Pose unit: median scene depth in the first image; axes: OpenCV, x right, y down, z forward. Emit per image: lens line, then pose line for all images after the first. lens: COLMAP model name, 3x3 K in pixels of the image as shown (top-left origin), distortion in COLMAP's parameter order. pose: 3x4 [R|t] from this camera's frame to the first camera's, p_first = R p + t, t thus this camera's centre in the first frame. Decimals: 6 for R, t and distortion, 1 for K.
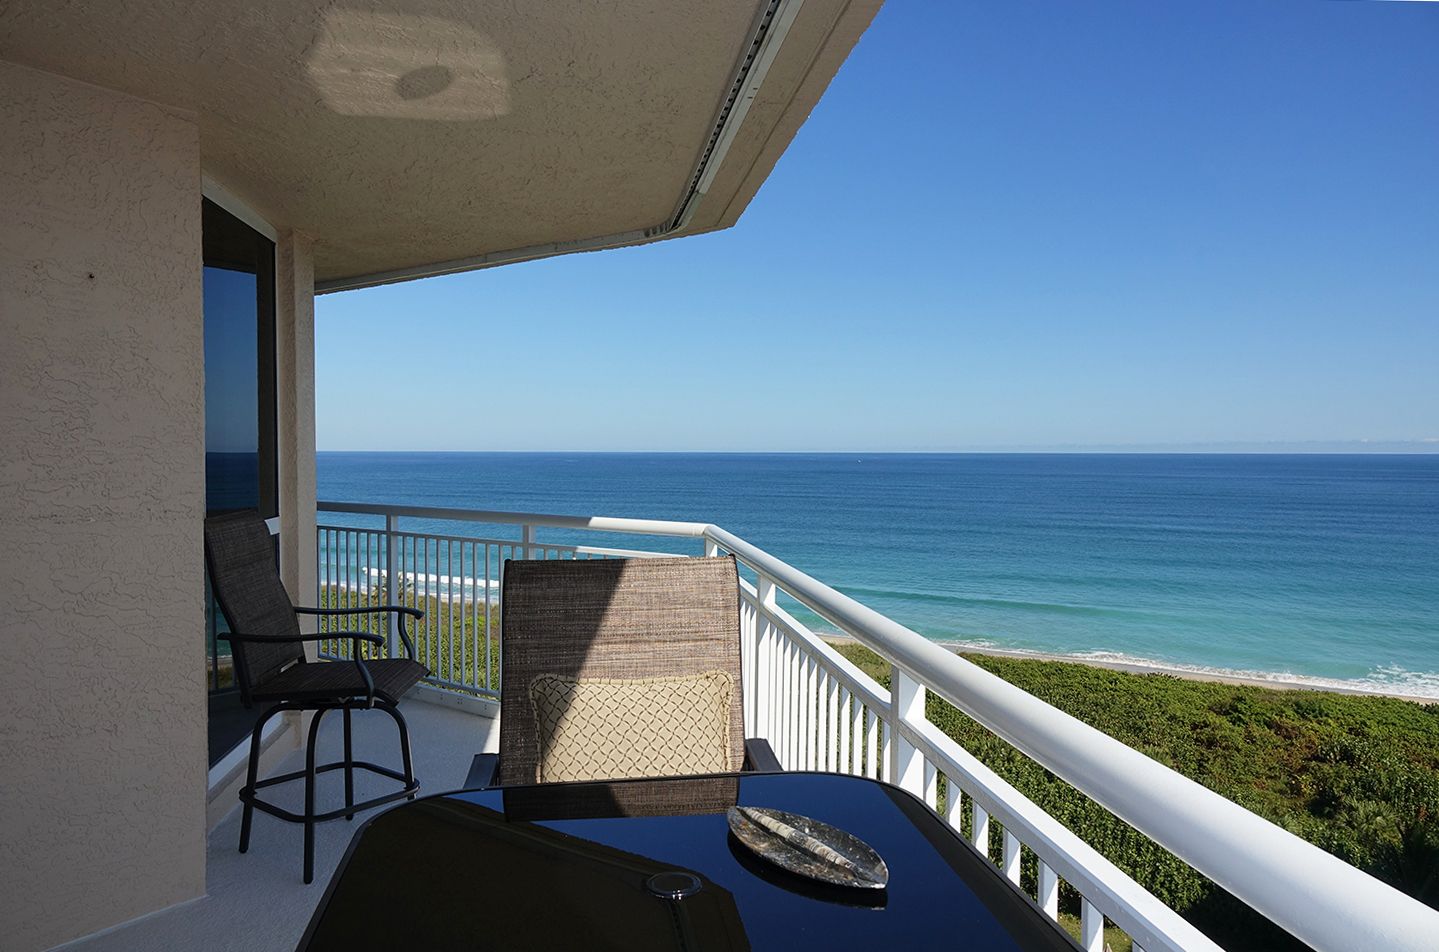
lens RADIAL K [[1015.3, 0, 719.5], [0, 1015.3, 476.0], [0, 0, 1]] dist [0.002508, -0.000471]
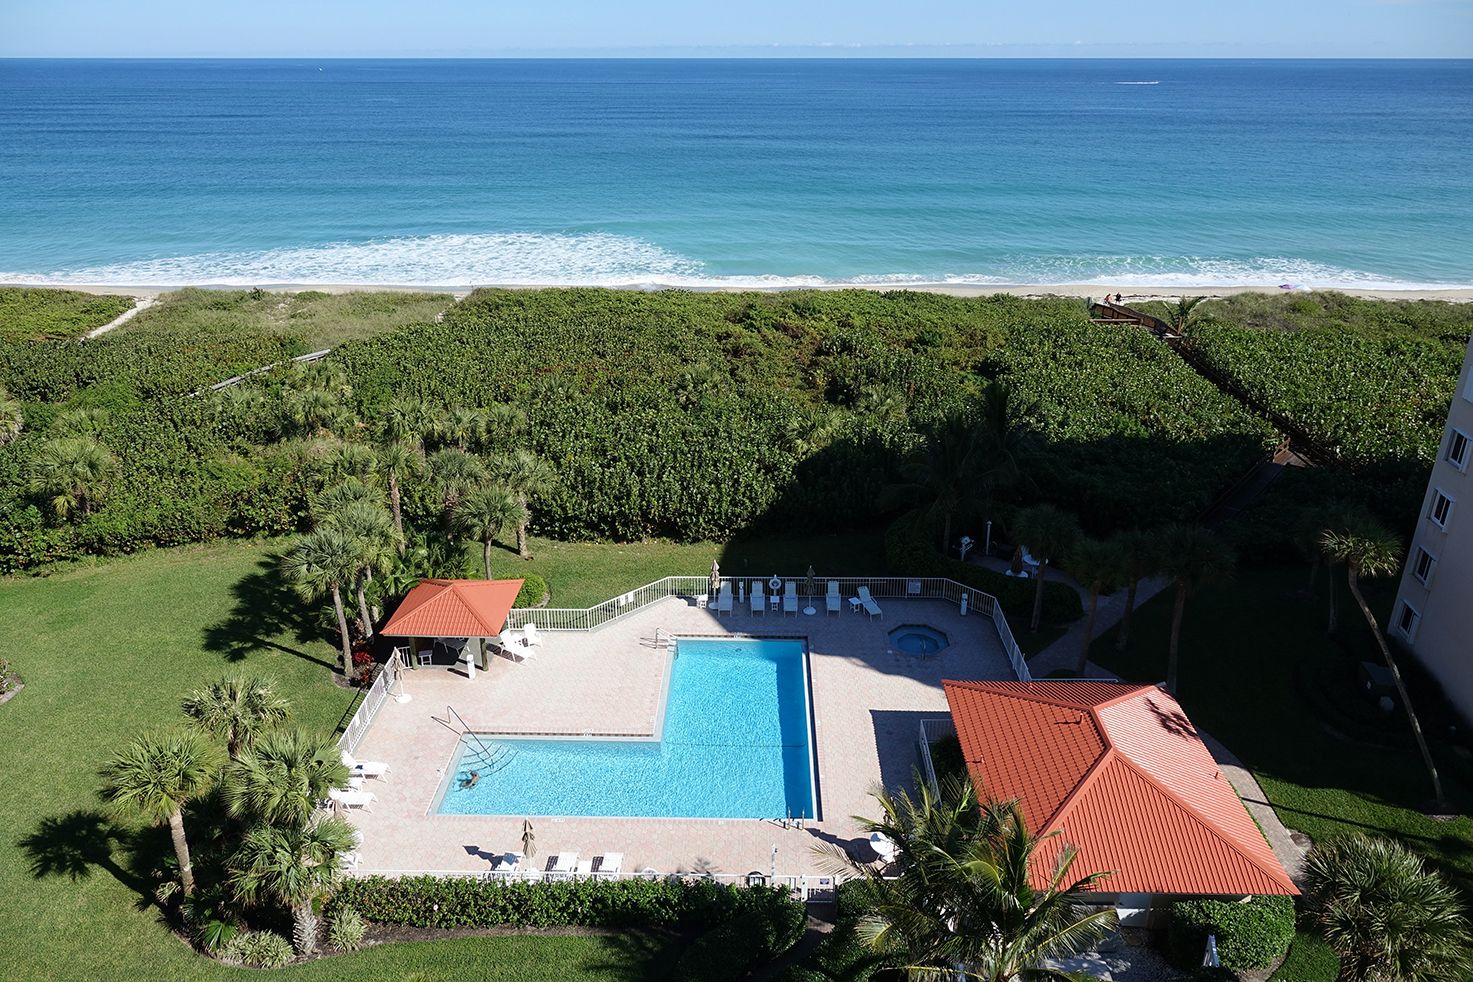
lens RADIAL K [[1021.1, 0, 738.0], [0, 1021.1, 489.0], [0, 0, 1]] dist [-0.000358, 0.001921]
pose [[0.862173, -0.199709, 0.465591, -0.046663], [0.014469, 0.928355, 0.371412, -0.002466], [-0.506408, -0.313485, 0.803292, 0.093244]]
